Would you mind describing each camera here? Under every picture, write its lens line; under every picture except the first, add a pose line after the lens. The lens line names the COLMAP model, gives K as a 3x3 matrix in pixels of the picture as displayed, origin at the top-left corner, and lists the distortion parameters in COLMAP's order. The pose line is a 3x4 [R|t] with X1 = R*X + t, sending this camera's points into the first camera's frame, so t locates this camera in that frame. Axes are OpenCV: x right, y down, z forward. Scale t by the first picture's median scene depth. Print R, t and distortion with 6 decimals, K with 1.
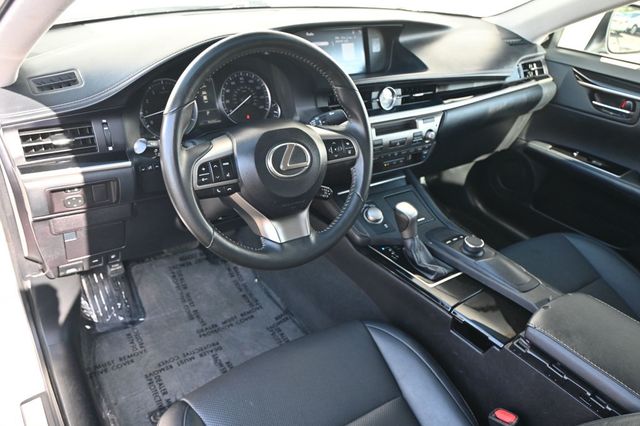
lens RADIAL K [[491.5, 0, 321.5], [0, 491.5, 215.4], [0, 0, 1]] dist [0.001265, -0.000379]
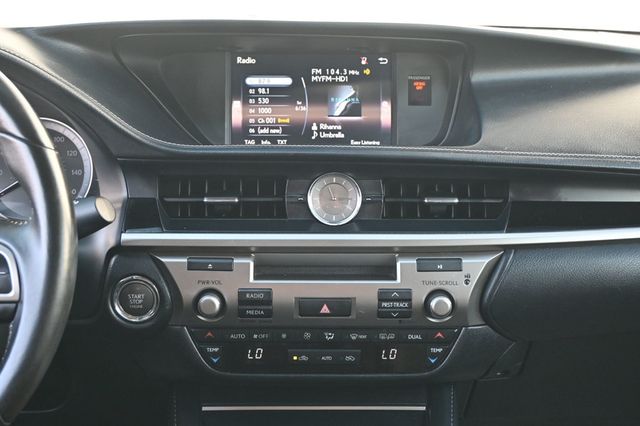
lens RADIAL K [[879.7, 0, 303.0], [0, 879.7, 229.0], [0, 0, 1]] dist [0.032058, 0.000000]
pose [[0.825072, 0.090681, -0.557704, 0.591080], [-0.228354, 0.956352, -0.182330, -0.083976], [0.516828, 0.277790, 0.809767, 0.452606]]
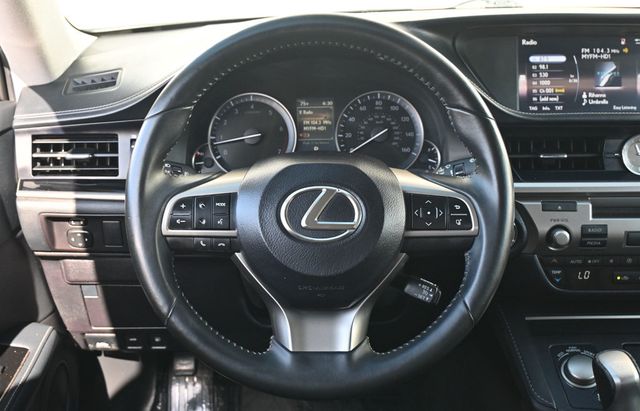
lens RADIAL K [[787.2, 0, 321.5], [0, 787.2, 205.4], [0, 0, 1]] dist [0.024816, 0.000000]
pose [[0.833235, 0.106432, -0.542579, 0.352567], [-0.217023, 0.965503, -0.143889, 0.011572], [0.508547, 0.237646, 0.827590, 0.160372]]
